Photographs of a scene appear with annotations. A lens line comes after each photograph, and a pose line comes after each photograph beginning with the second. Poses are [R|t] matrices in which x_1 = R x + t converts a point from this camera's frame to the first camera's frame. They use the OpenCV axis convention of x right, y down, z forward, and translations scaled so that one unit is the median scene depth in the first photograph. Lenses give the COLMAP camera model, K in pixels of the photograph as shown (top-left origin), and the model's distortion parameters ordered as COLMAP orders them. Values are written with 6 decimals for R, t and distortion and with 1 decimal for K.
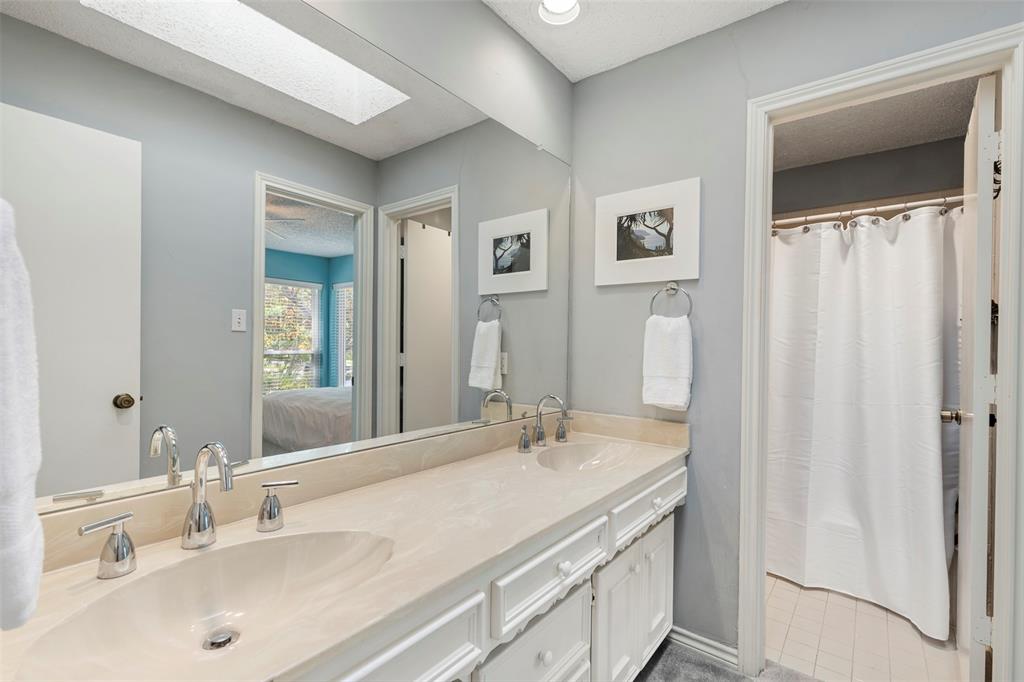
lens RADIAL K [[462.0, 0, 513.4], [0, 462.0, 342.7], [0, 0, 1]] dist [0.003709, 0.000452]
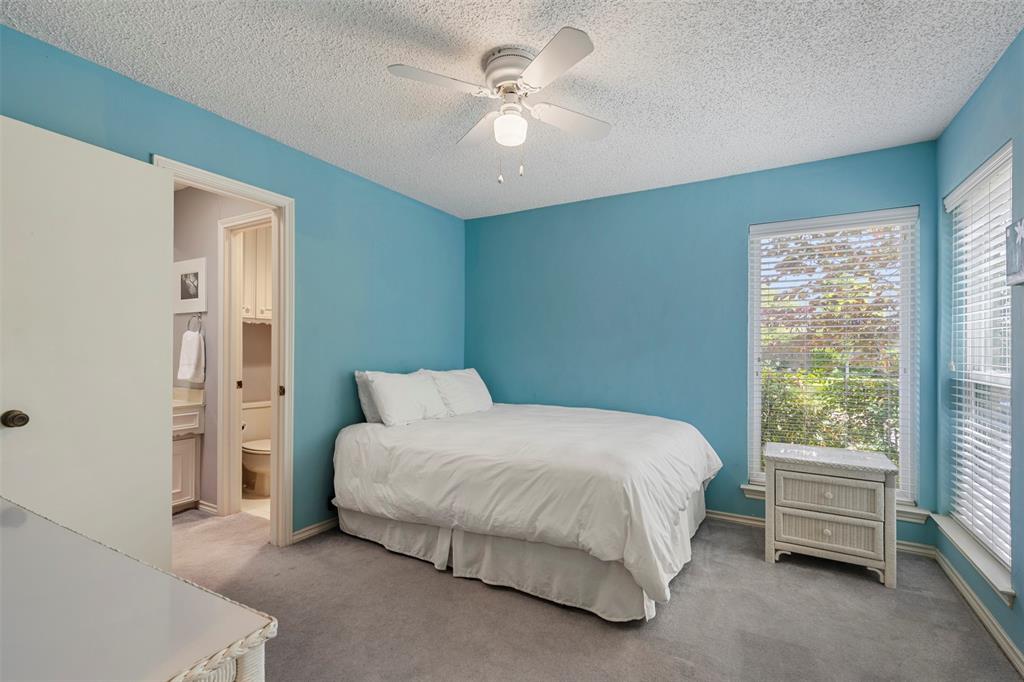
lens RADIAL K [[462.0, 0, 512.6], [0, 462.0, 344.1], [0, 0, 1]] dist [0.003709, 0.000452]
pose [[0.985782, -0.016270, 0.167238, 1.188905], [0.016779, 0.999858, -0.001634, 0.016289], [-0.167187, 0.004417, 0.985915, -0.959692]]
